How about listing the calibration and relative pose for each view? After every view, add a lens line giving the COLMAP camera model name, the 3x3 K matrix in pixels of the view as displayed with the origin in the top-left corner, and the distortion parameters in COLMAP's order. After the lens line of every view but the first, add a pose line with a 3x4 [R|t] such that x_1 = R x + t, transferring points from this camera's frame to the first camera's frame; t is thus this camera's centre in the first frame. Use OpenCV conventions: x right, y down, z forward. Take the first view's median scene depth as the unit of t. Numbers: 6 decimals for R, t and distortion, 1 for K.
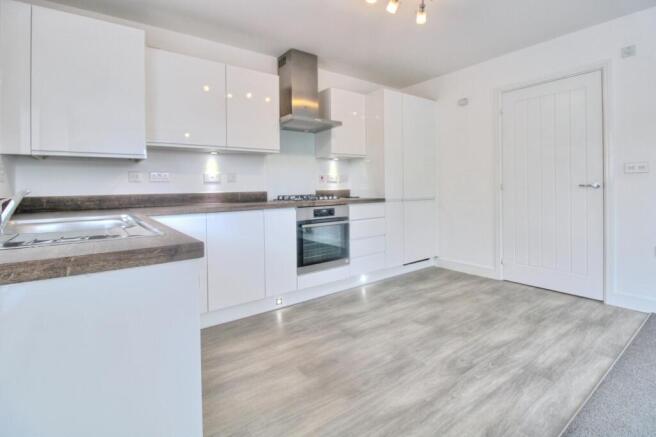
lens RADIAL K [[316.4, 0, 334.1], [0, 316.4, 193.2], [0, 0, 1]] dist [-0.000220, -0.001120]
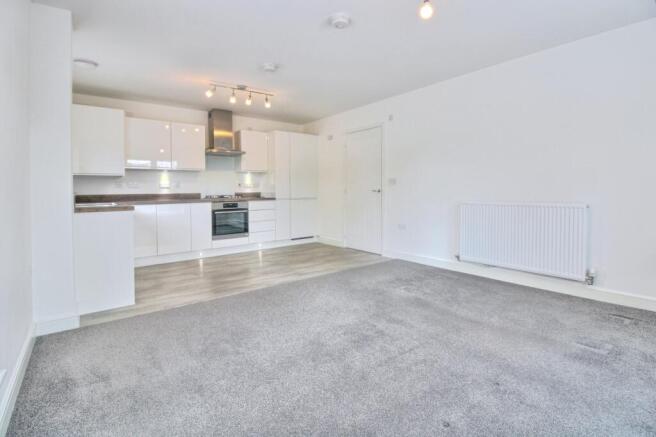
lens RADIAL K [[312.6, 0, 334.9], [0, 312.6, 200.0], [0, 0, 1]] dist [-0.000156, -0.013260]
pose [[0.999736, 0.005506, 0.022313, 0.500521], [-0.005841, 0.999871, 0.014987, 0.002552], [-0.022227, -0.015114, 0.999639, -0.722237]]
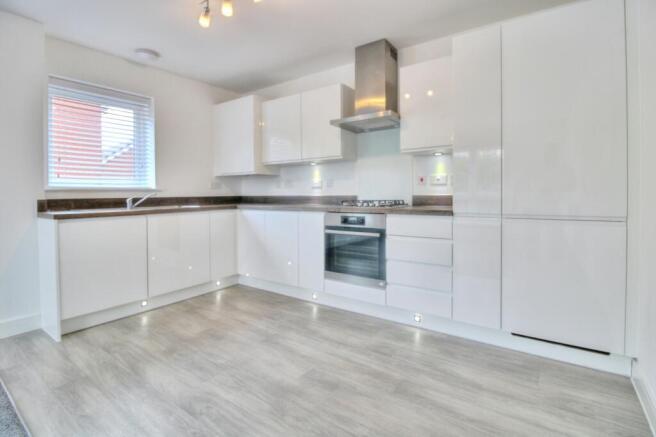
lens RADIAL K [[316.4, 0, 334.1], [0, 316.4, 193.2], [0, 0, 1]] dist [-0.000220, -0.001120]
pose [[0.303498, 0.017244, -0.952676, 0.810995], [-0.011505, 0.999830, 0.014432, -0.028974], [0.952763, 0.006581, 0.303645, 0.669703]]
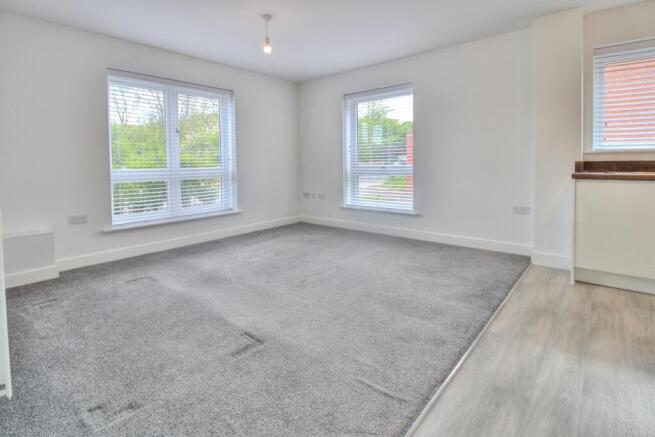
lens RADIAL K [[319.6, 0, 328.9], [0, 319.6, 168.0], [0, 0, 1]] dist [-0.001727, -0.000435]
pose [[-0.978096, 0.035219, -0.205154, 0.727912], [0.028779, 0.998997, 0.034292, -0.026552], [0.206156, 0.027637, -0.978129, 0.988039]]
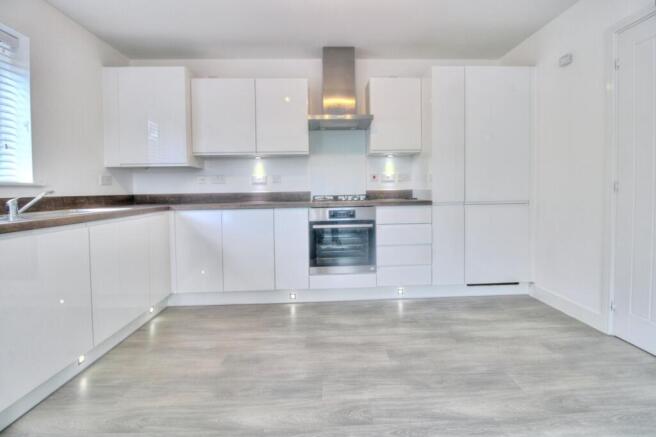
lens RADIAL K [[312.6, 0, 334.9], [0, 312.6, 200.0], [0, 0, 1]] dist [-0.000156, -0.013260]
pose [[0.819865, 0.022962, -0.572096, 0.487380], [-0.006742, 0.999513, 0.030456, -0.010071], [0.572517, -0.021113, 0.819621, 0.213649]]
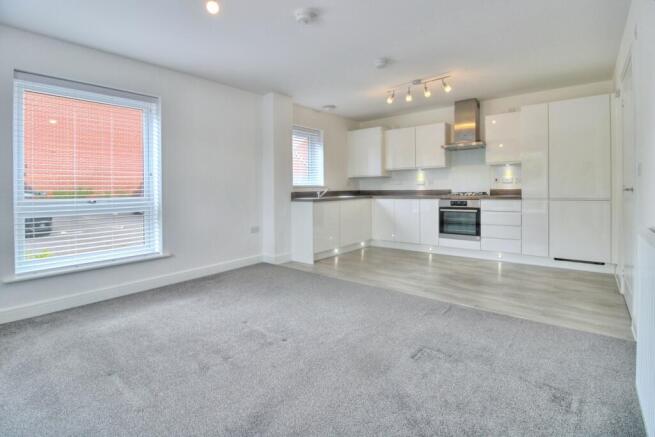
lens RADIAL K [[315.9, 0, 333.6], [0, 315.9, 193.2], [0, 0, 1]] dist [-0.000220, -0.001120]
pose [[0.240260, 0.026854, -0.970337, 1.359948], [-0.005716, 0.999639, 0.026250, -0.028613], [0.970692, -0.000760, 0.240327, 0.001616]]
